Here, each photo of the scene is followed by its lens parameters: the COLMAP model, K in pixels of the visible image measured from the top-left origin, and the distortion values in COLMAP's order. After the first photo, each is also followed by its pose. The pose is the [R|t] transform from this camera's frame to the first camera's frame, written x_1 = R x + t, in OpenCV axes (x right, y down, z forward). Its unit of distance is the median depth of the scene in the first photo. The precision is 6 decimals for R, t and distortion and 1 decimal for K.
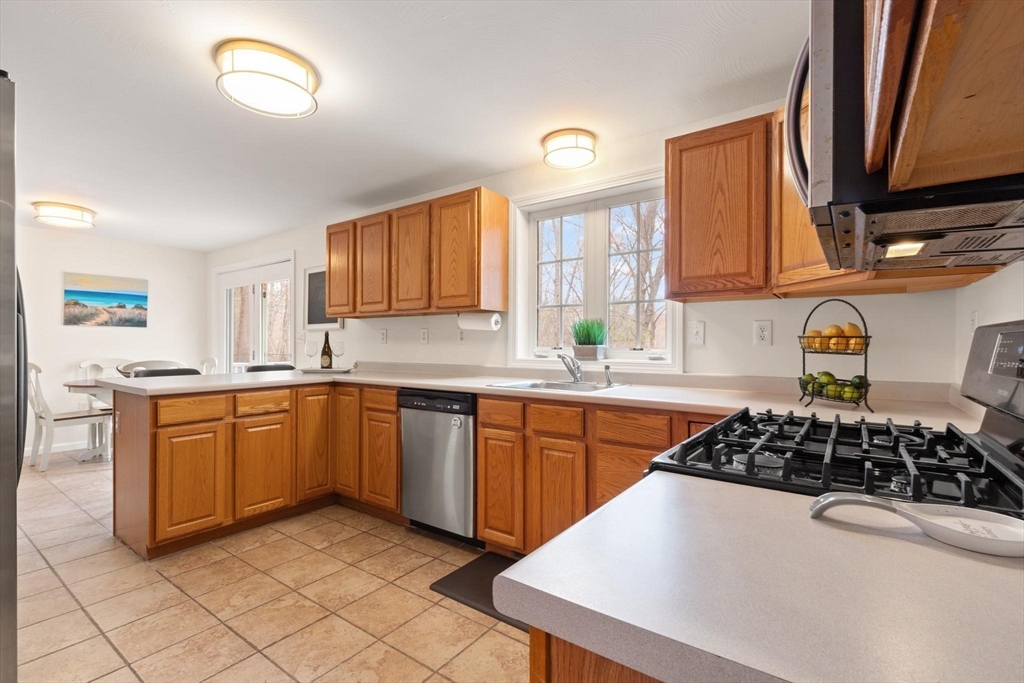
lens RADIAL K [[464.7, 0, 514.2], [0, 464.7, 345.7], [0, 0, 1]] dist [0.007873, 0.000019]
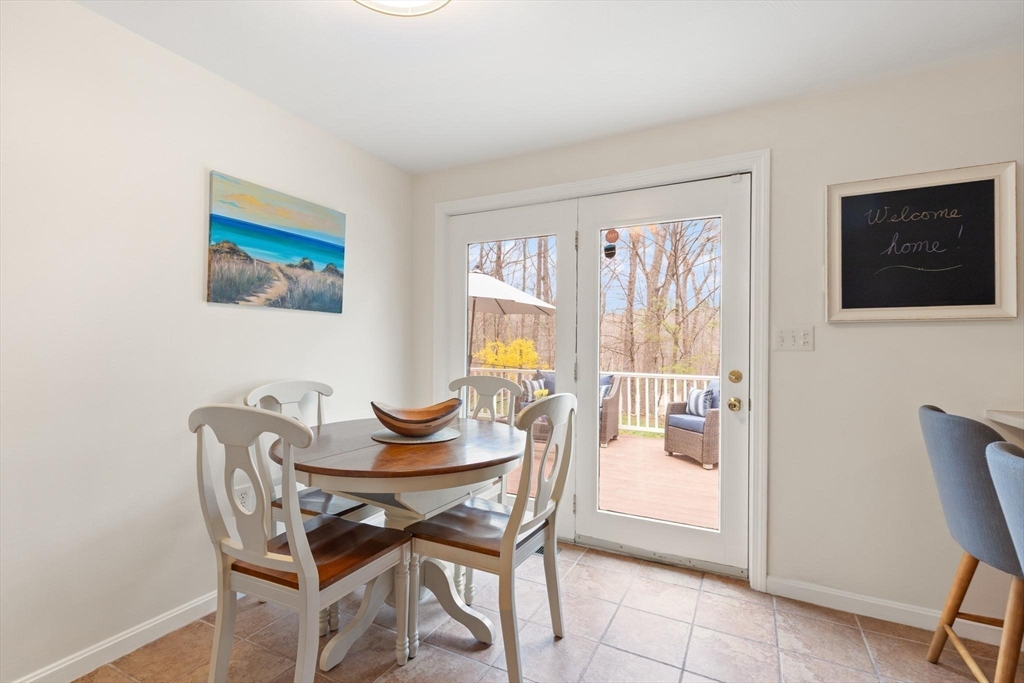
lens RADIAL K [[464.7, 0, 520.7], [0, 464.7, 345.0], [0, 0, 1]] dist [0.007873, 0.000019]
pose [[0.986269, 0.006456, 0.165021, -1.097781], [-0.005403, 0.999962, -0.006828, -0.008435], [-0.165059, 0.005843, 0.986266, 0.806918]]
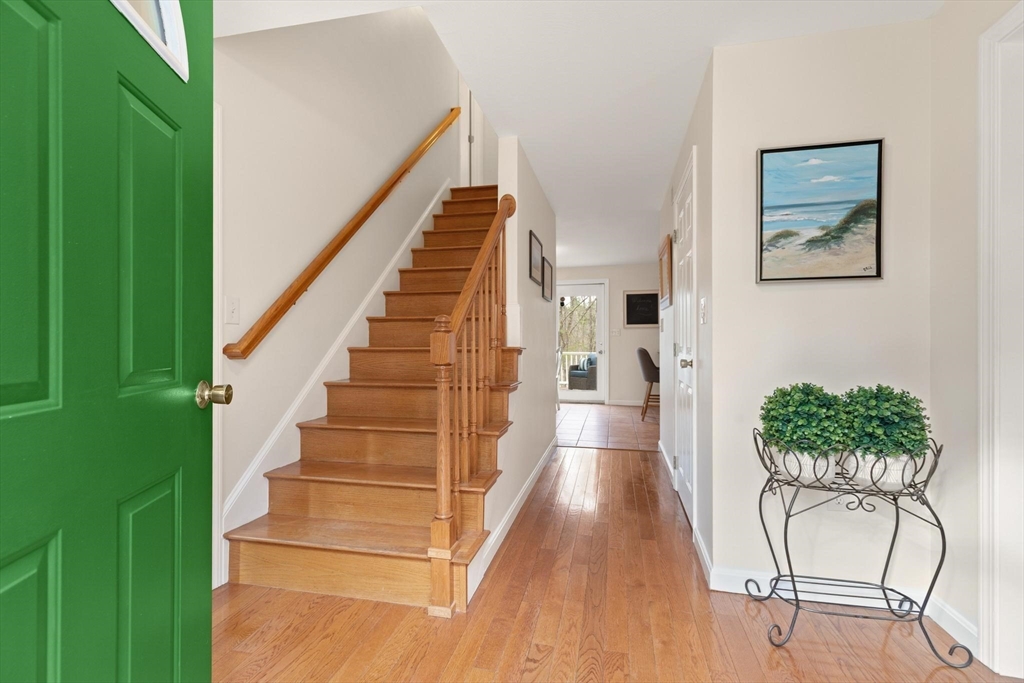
lens RADIAL K [[464.7, 0, 512.5], [0, 464.7, 342.5], [0, 0, 1]] dist [0.007873, 0.000019]
pose [[0.916096, -0.006537, 0.400906, -1.985843], [0.007637, 0.999970, -0.001146, 0.023088], [-0.400887, 0.004112, 0.916118, -0.490126]]
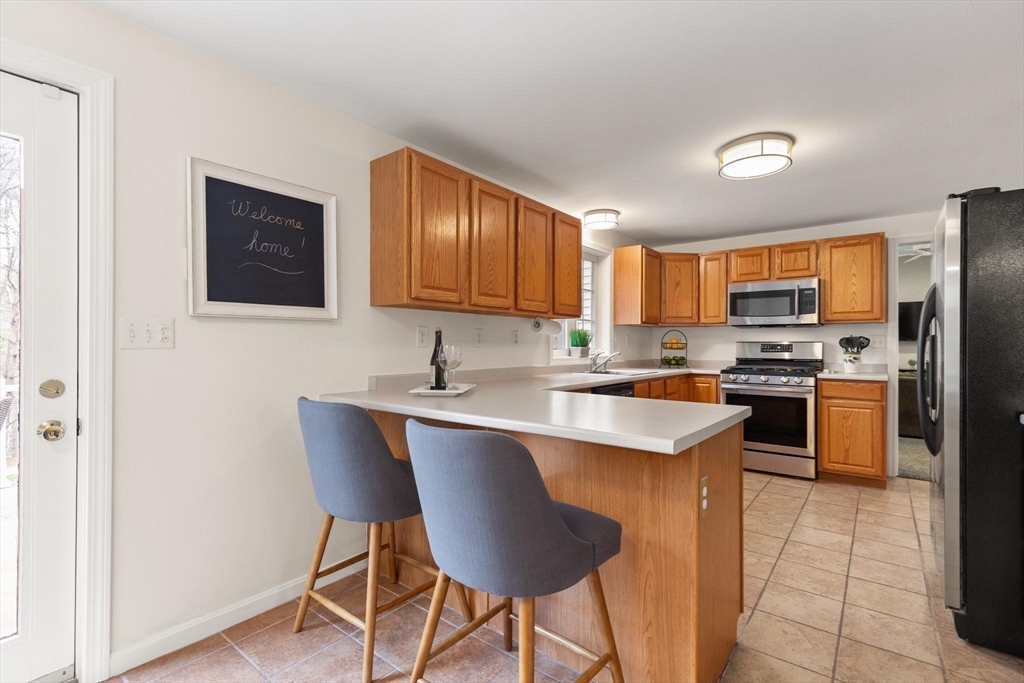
lens RADIAL K [[464.7, 0, 512.9], [0, 464.7, 344.0], [0, 0, 1]] dist [0.007873, 0.000019]
pose [[0.039432, -0.000756, 0.999222, -1.114601], [0.003704, 0.999993, 0.000611, -0.010872], [-0.999215, 0.003677, 0.039435, 0.957729]]
